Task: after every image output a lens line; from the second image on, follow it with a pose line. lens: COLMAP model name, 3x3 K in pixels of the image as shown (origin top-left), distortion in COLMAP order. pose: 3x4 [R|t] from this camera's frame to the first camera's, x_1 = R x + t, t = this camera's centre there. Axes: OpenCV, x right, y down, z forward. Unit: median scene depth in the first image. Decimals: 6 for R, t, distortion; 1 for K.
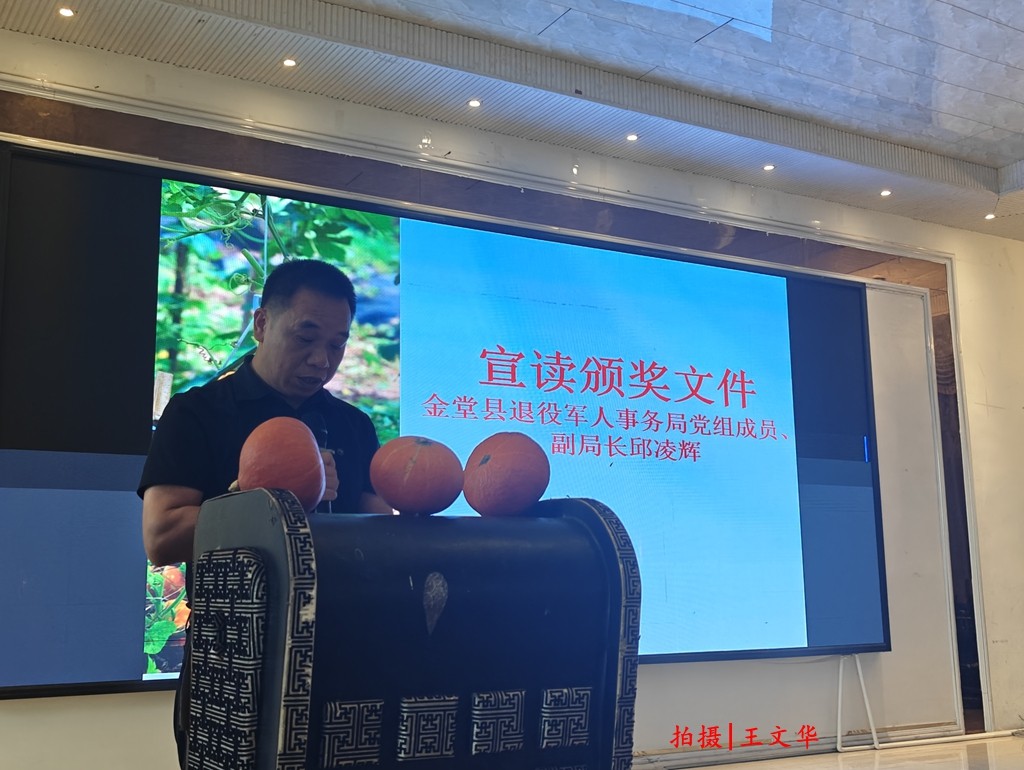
lens RADIAL K [[1186.3, 0, 522.4], [0, 1186.3, 386.5], [0, 0, 1]] dist [0.010630, 0.000000]
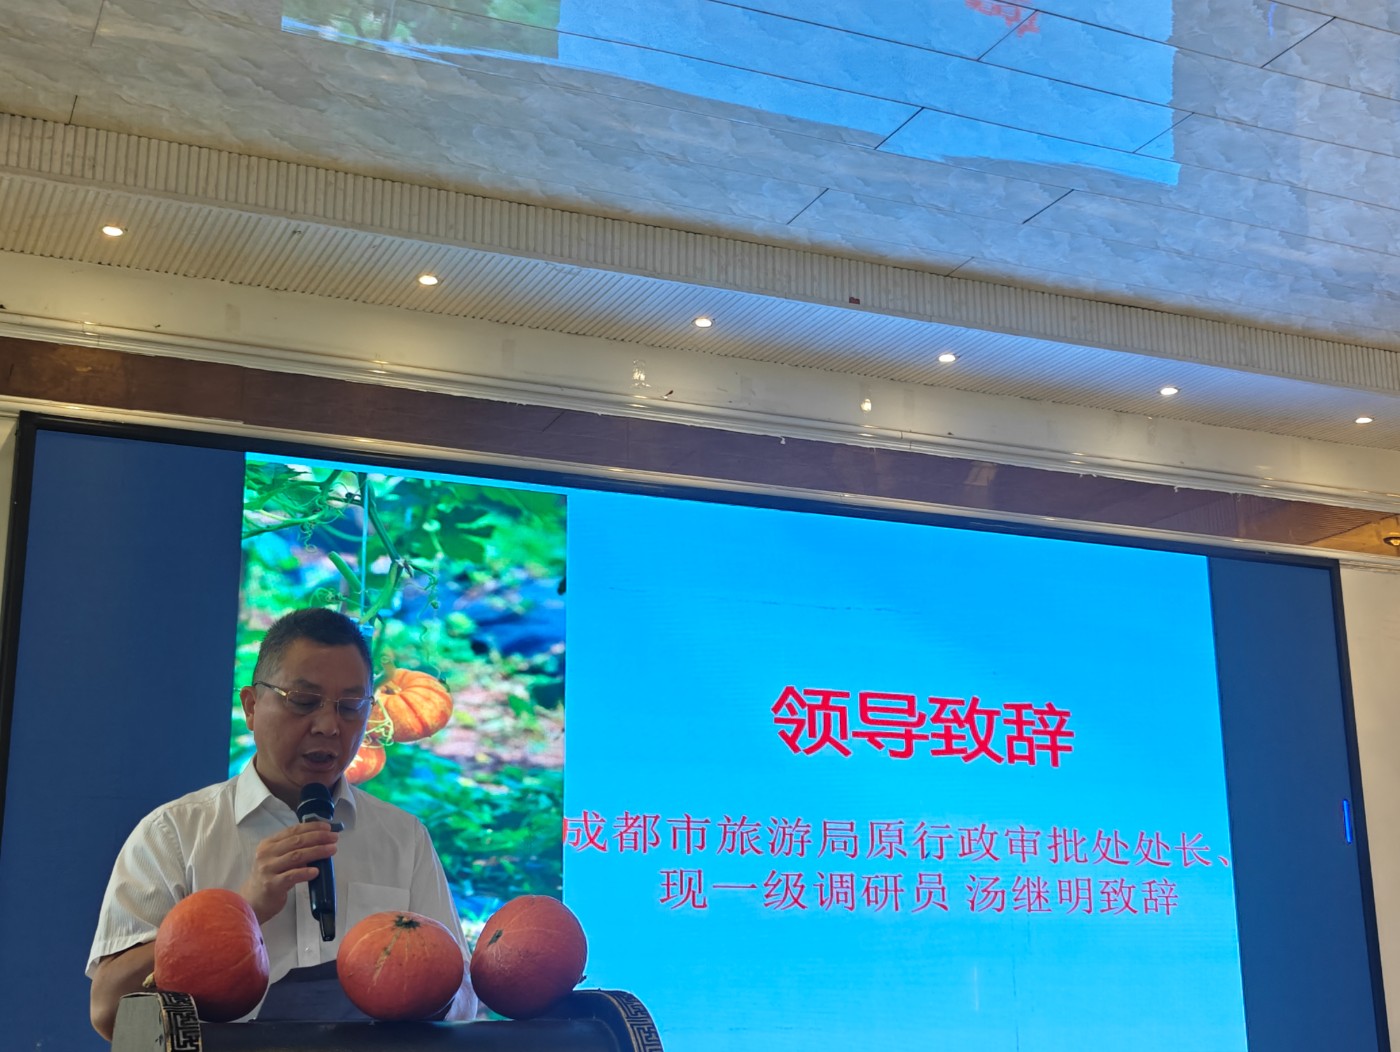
lens RADIAL K [[1857.8, 0, 690.0], [0, 1857.8, 531.2], [0, 0, 1]] dist [0.020690, 0.000000]
pose [[0.994244, -0.023237, -0.104591, 0.226801], [0.014004, 0.996008, -0.088161, -0.090497], [0.106222, 0.086189, 0.990600, -0.179378]]
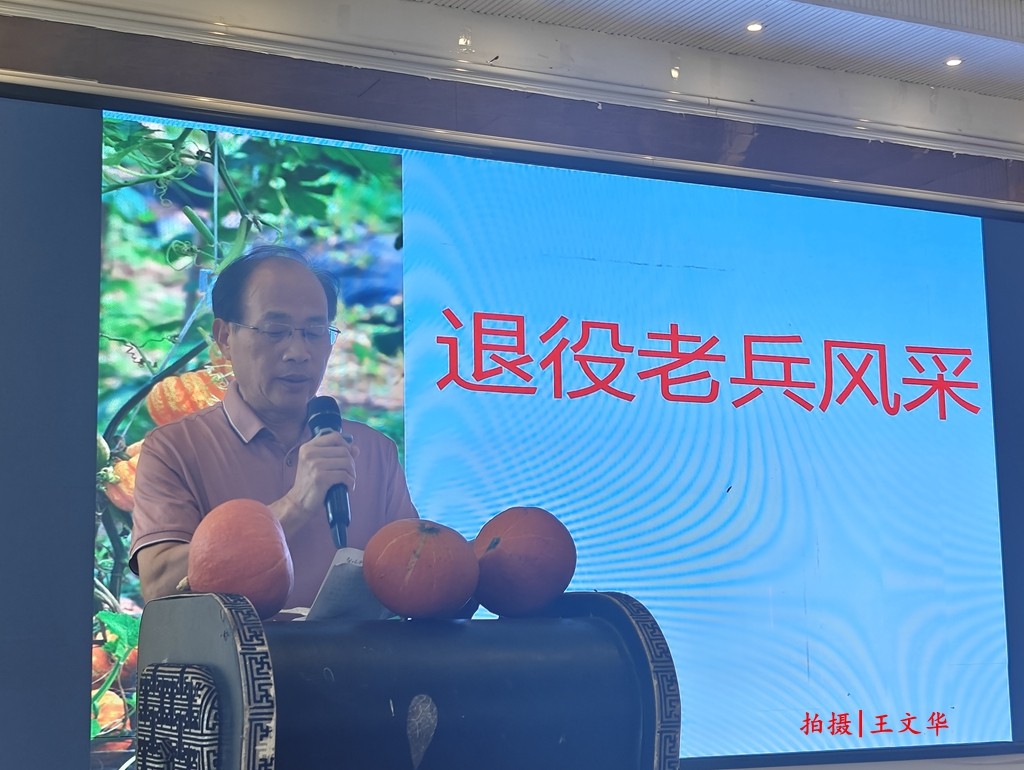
lens RADIAL K [[1714.9, 0, 519.0], [0, 1714.9, 386.7], [0, 0, 1]] dist [0.036707, 0.000000]
pose [[0.997873, -0.011780, -0.064116, 0.062849], [0.013046, 0.999727, 0.019362, -0.068408], [0.063870, -0.020157, 0.997755, -0.158630]]
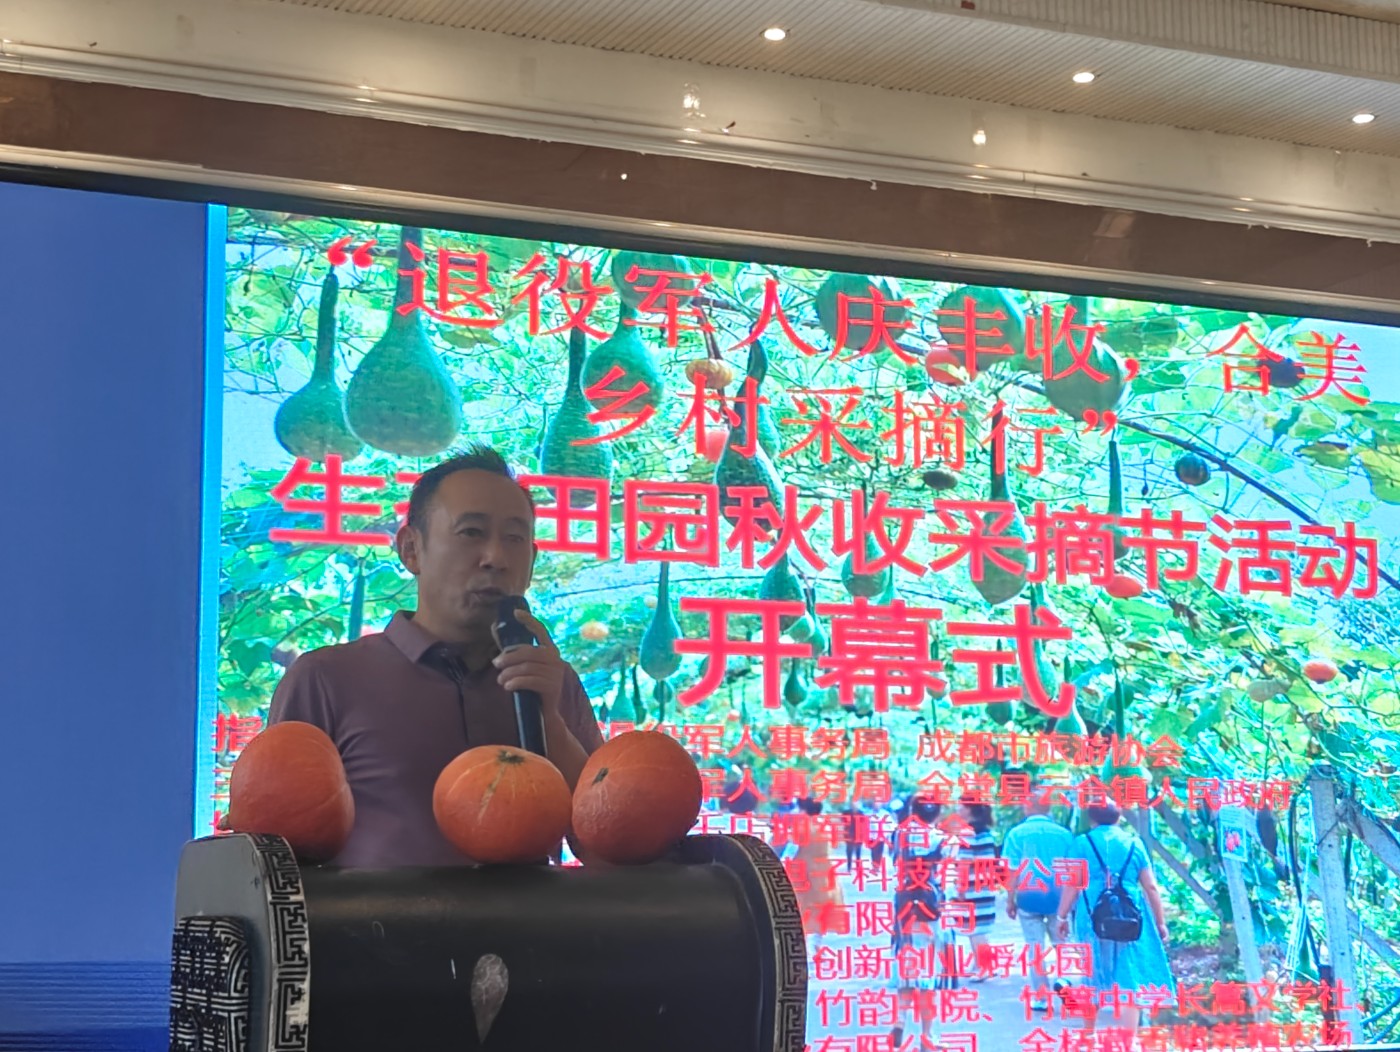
lens RADIAL K [[2398.2, 0, 702.6], [0, 2398.2, 539.6], [0, 0, 1]] dist [0.030610, 0.000000]
pose [[0.993058, -0.015097, -0.116656, 0.188707], [0.016791, 0.999767, 0.013550, -0.089781], [0.116425, -0.015415, 0.993080, -0.334058]]
